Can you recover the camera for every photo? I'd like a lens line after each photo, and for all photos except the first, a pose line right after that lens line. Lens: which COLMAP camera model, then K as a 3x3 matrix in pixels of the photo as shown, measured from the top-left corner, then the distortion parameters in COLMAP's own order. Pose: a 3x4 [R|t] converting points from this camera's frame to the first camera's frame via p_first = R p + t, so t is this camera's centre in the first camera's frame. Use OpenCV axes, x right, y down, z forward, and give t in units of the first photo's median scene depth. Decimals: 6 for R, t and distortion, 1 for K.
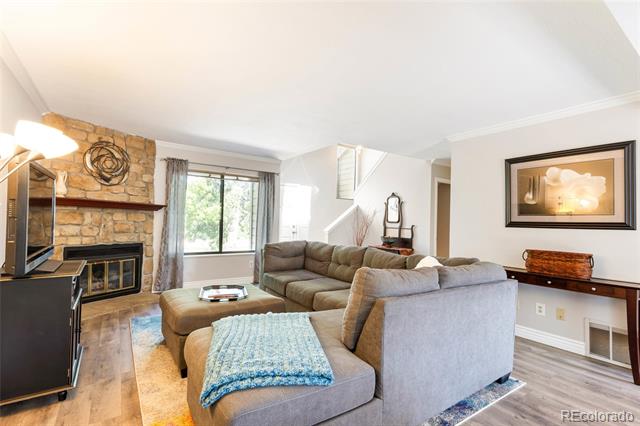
lens RADIAL K [[291.5, 0, 320.2], [0, 291.5, 213.9], [0, 0, 1]] dist [0.009889, 0.001840]
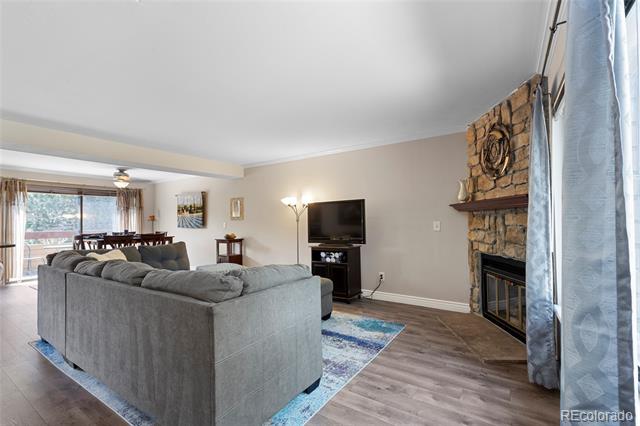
lens RADIAL K [[291.5, 0, 333.0], [0, 291.5, 220.9], [0, 0, 1]] dist [0.009889, 0.001840]
pose [[-0.923868, -0.024448, -0.381930, -0.037694], [-0.005999, 0.998760, -0.049420, 0.049781], [0.382664, -0.043367, -0.922869, 1.445165]]
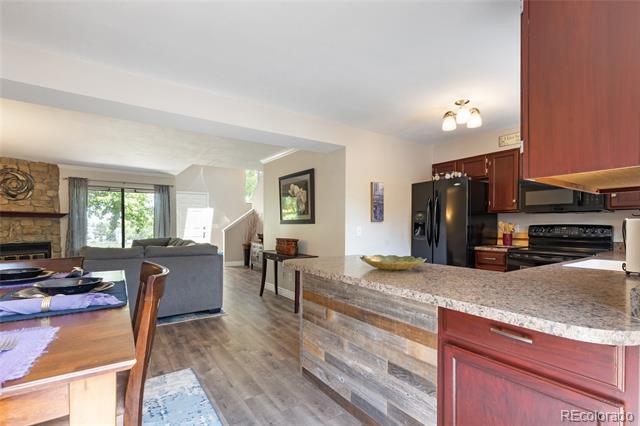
lens RADIAL K [[291.5, 0, 313.4], [0, 291.5, 227.3], [0, 0, 1]] dist [0.009889, 0.001840]
pose [[0.999753, -0.021916, -0.003760, 0.639722], [0.022045, 0.999018, 0.038423, 0.006908], [0.002914, -0.038497, 0.999254, -0.361380]]
